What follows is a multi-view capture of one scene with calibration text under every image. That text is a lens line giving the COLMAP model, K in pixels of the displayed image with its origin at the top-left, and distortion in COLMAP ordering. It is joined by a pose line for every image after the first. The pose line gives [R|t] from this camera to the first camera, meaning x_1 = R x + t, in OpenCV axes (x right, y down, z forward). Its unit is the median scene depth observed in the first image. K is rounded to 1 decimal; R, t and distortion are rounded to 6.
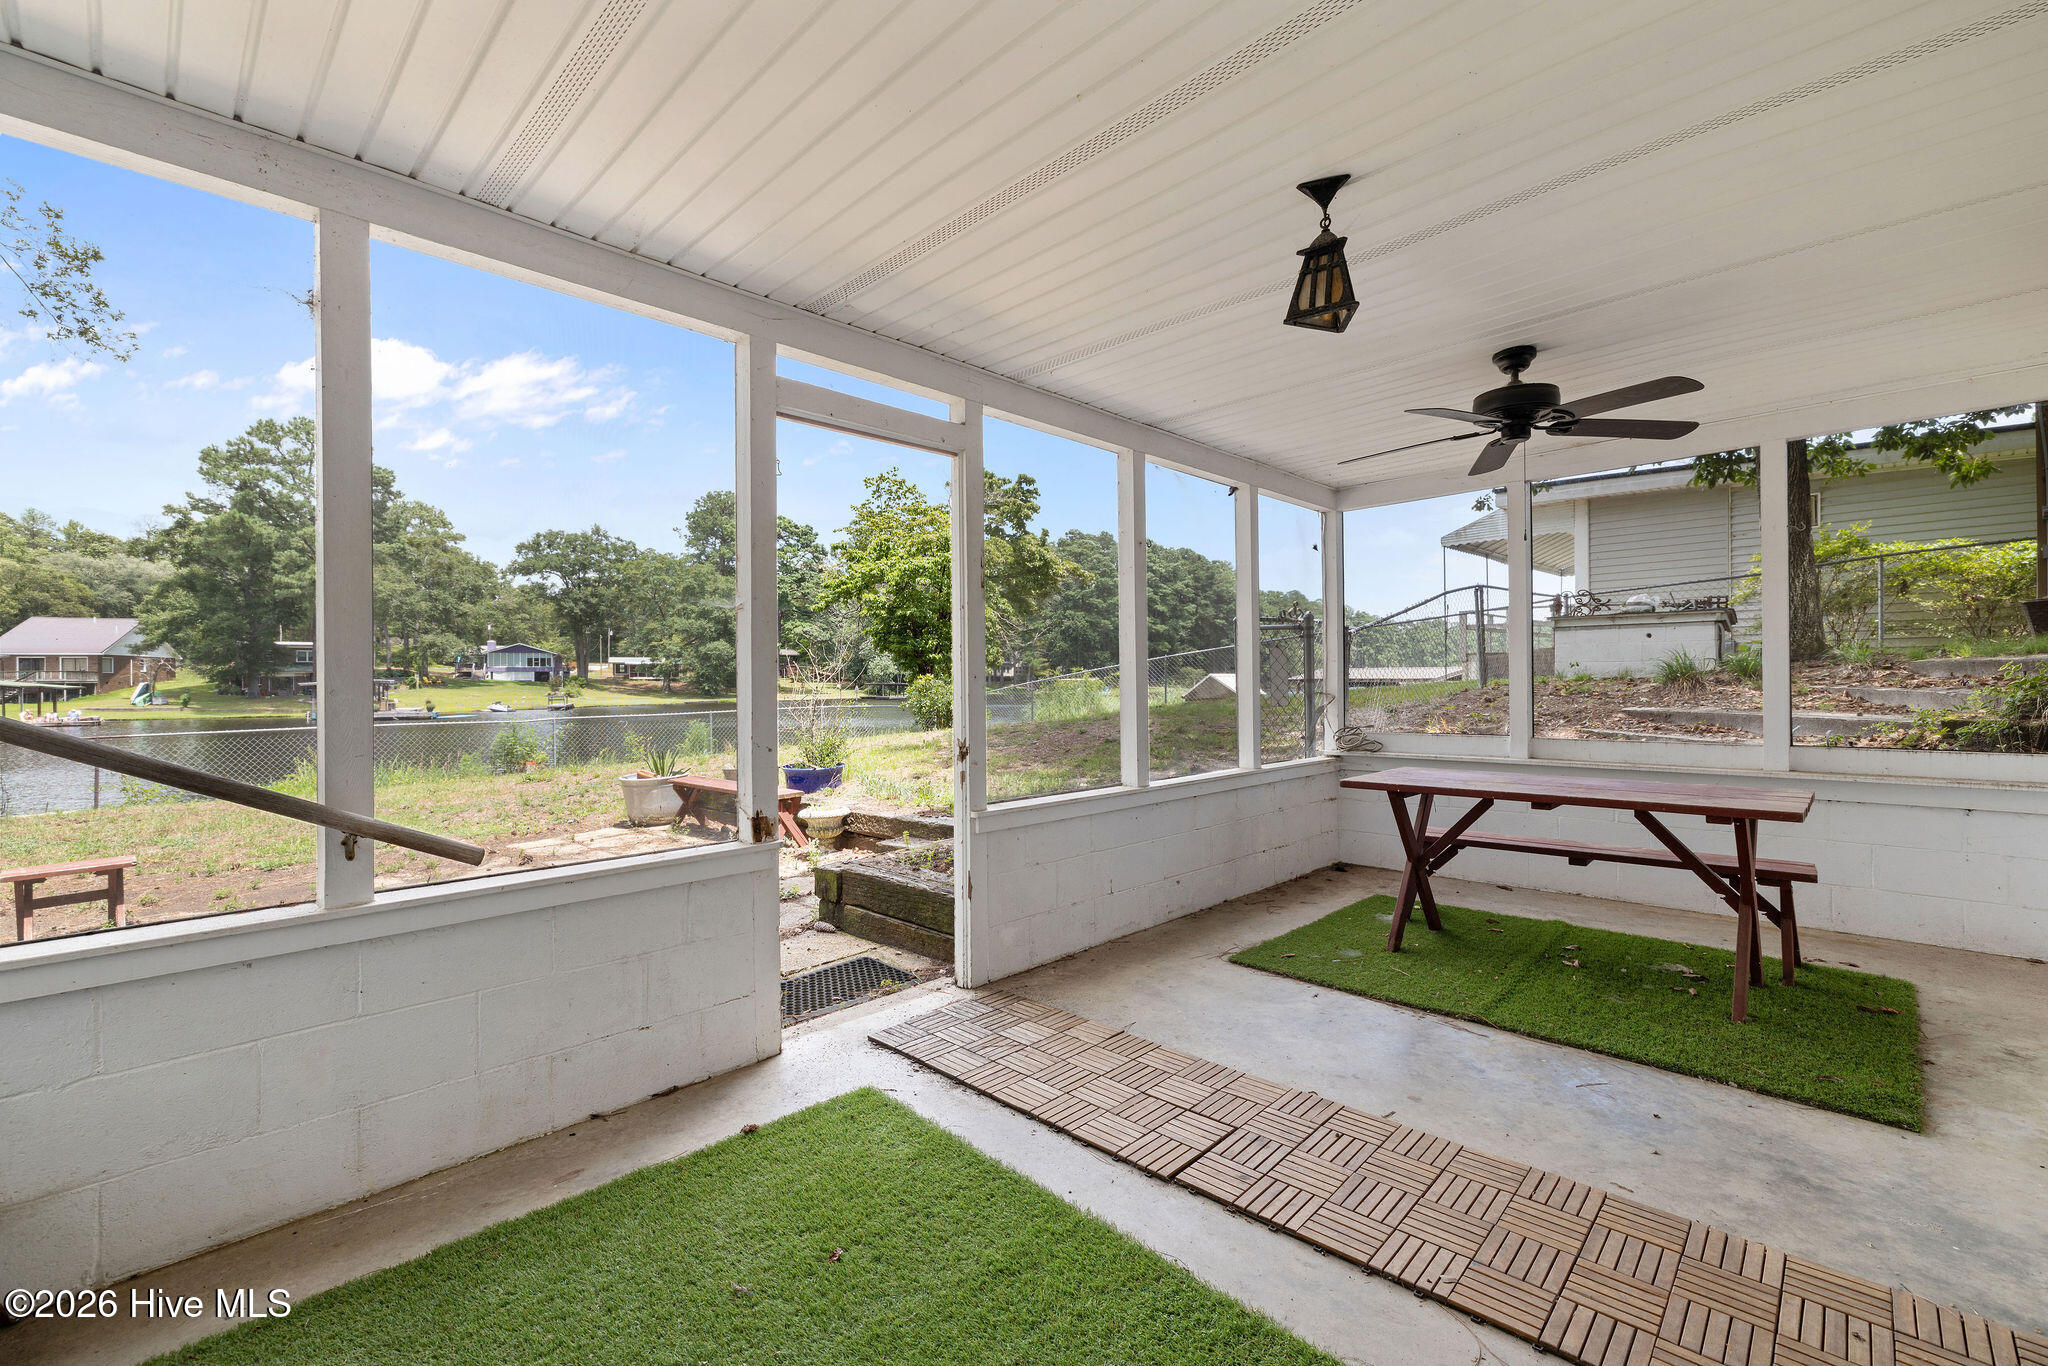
lens RADIAL K [[876.5, 0, 1023.5], [0, 876.5, 687.0], [0, 0, 1]] dist [0.002275, 0.000086]
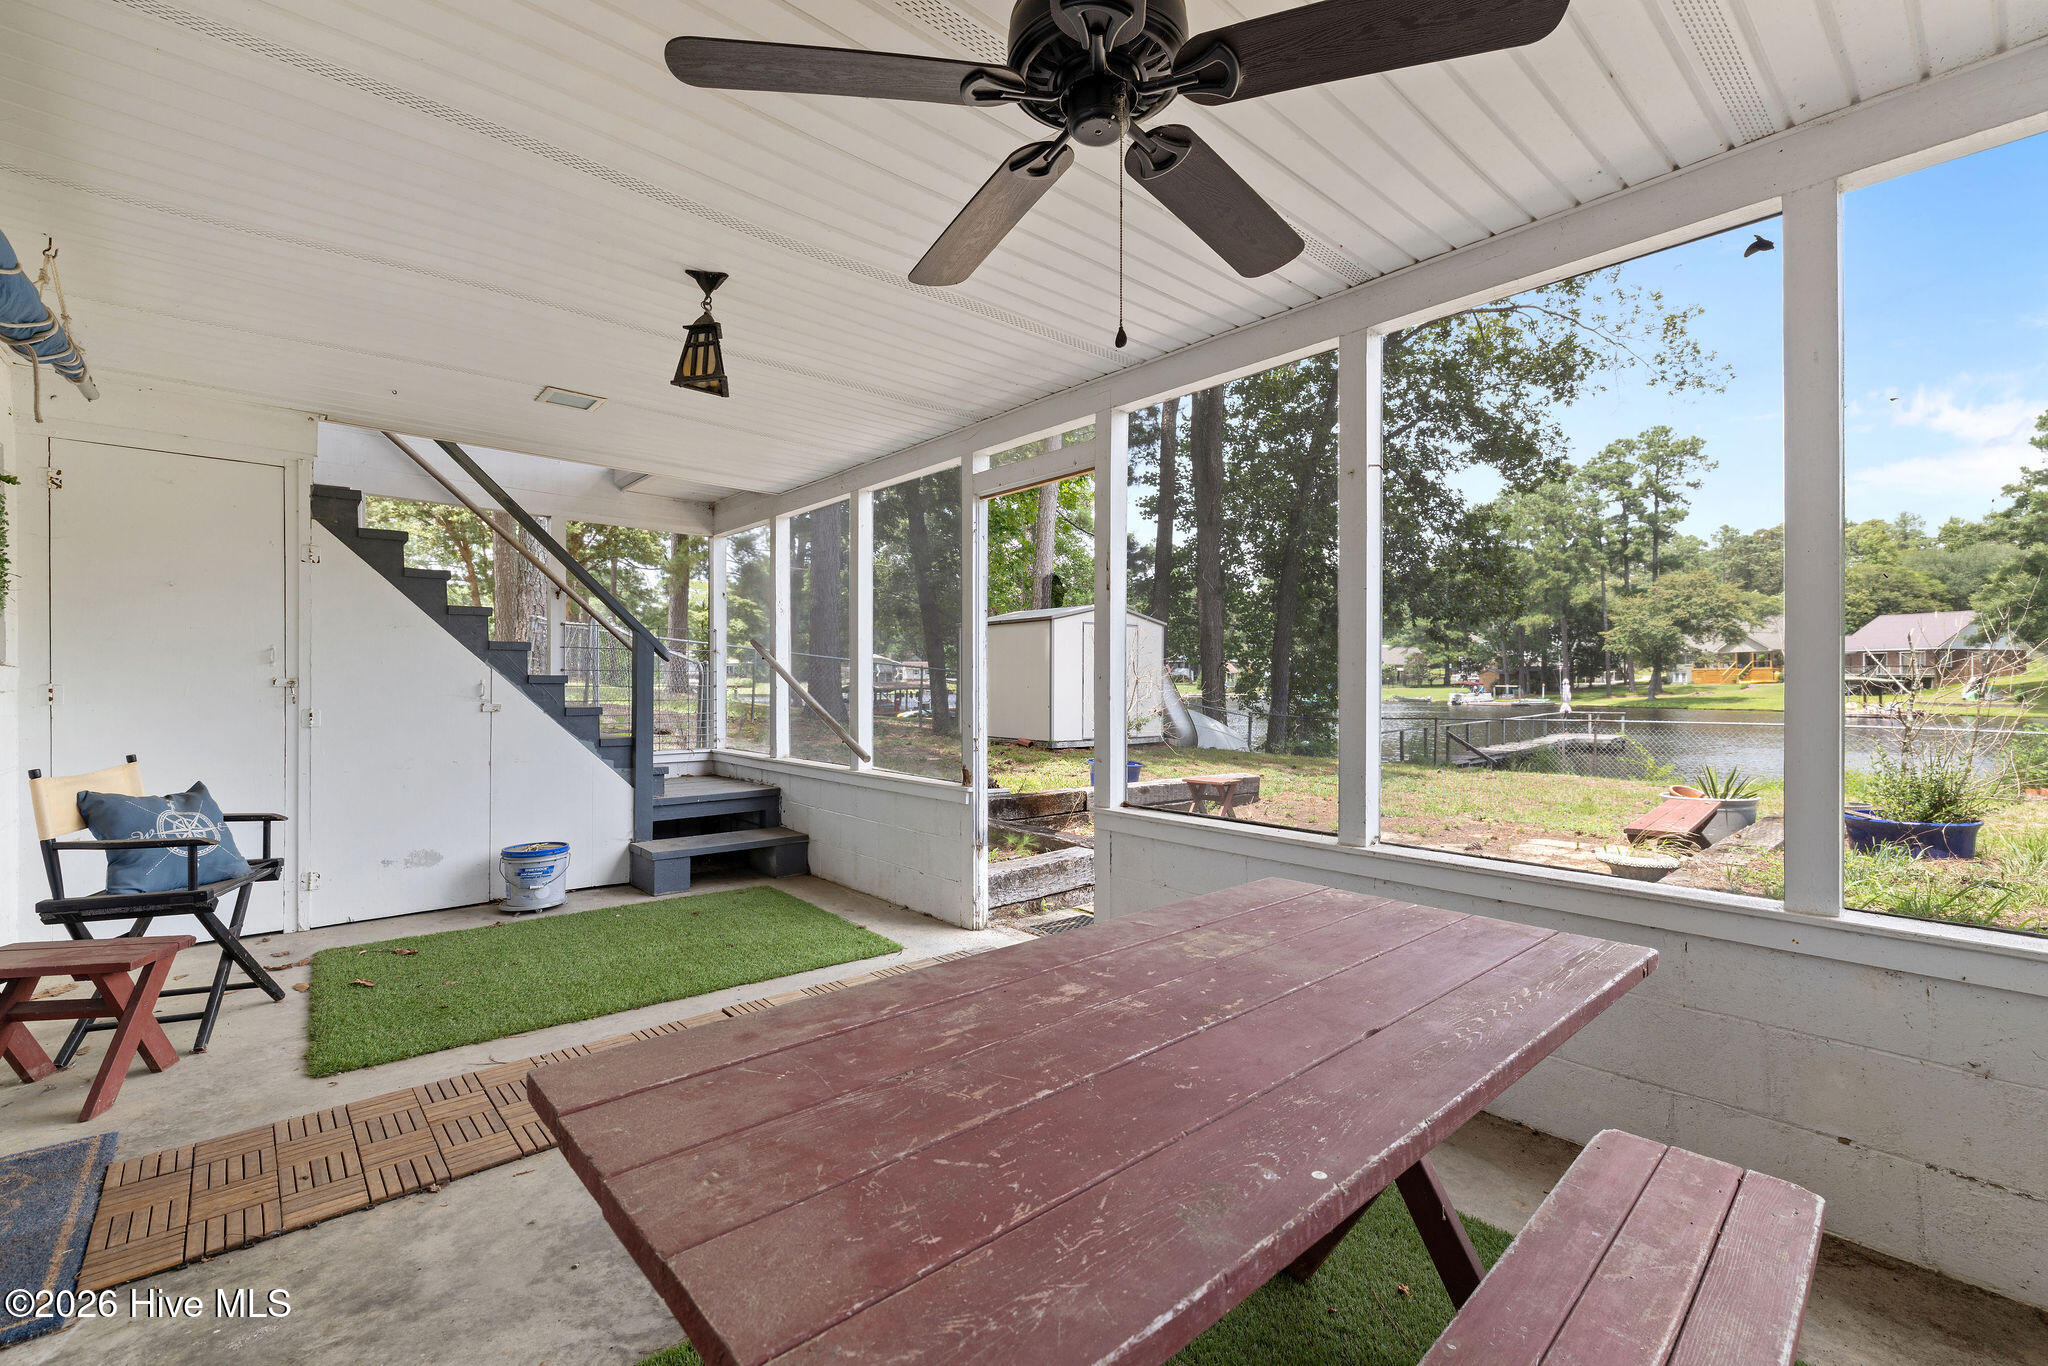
lens RADIAL K [[885.2, 0, 1026.7], [0, 885.2, 681.7], [0, 0, 1]] dist [0.002393, 0.000239]
pose [[-0.075984, 0.005037, -0.997096, 0.963432], [-0.003187, 0.999981, 0.005295, -0.009001], [0.997104, 0.003580, -0.075967, 0.959164]]
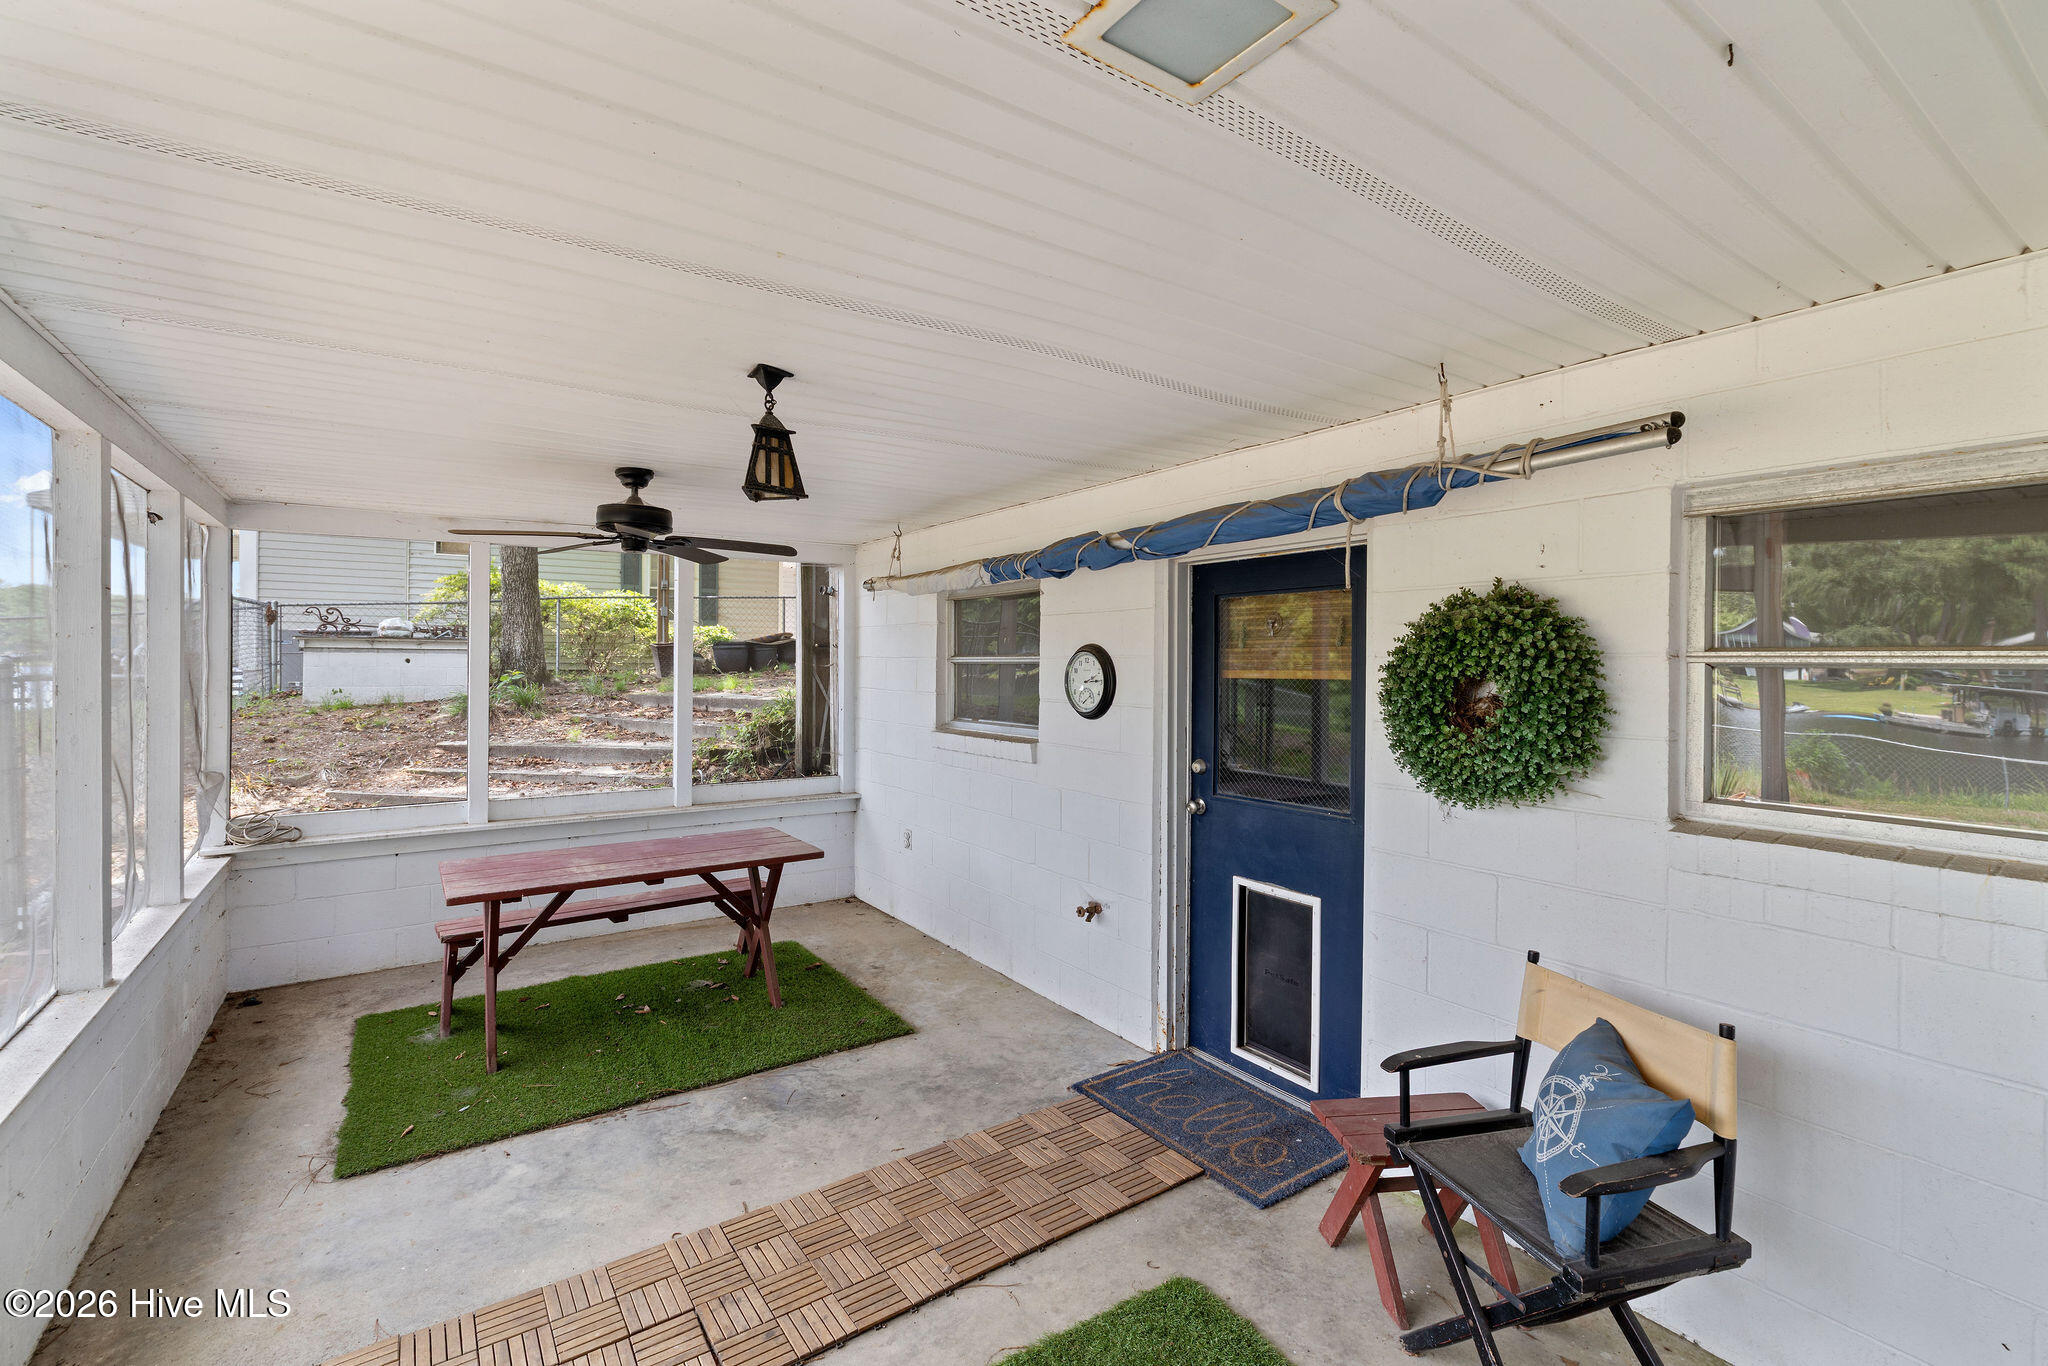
lens RADIAL K [[895.5, 0, 1013.0], [0, 895.5, 669.4], [0, 0, 1]] dist [-0.000990, 0.000139]
pose [[0.193798, 0.003093, 0.981037, -0.422061], [-0.003571, 0.999991, -0.002447, -0.126519], [-0.981035, -0.003029, 0.193807, 0.305327]]
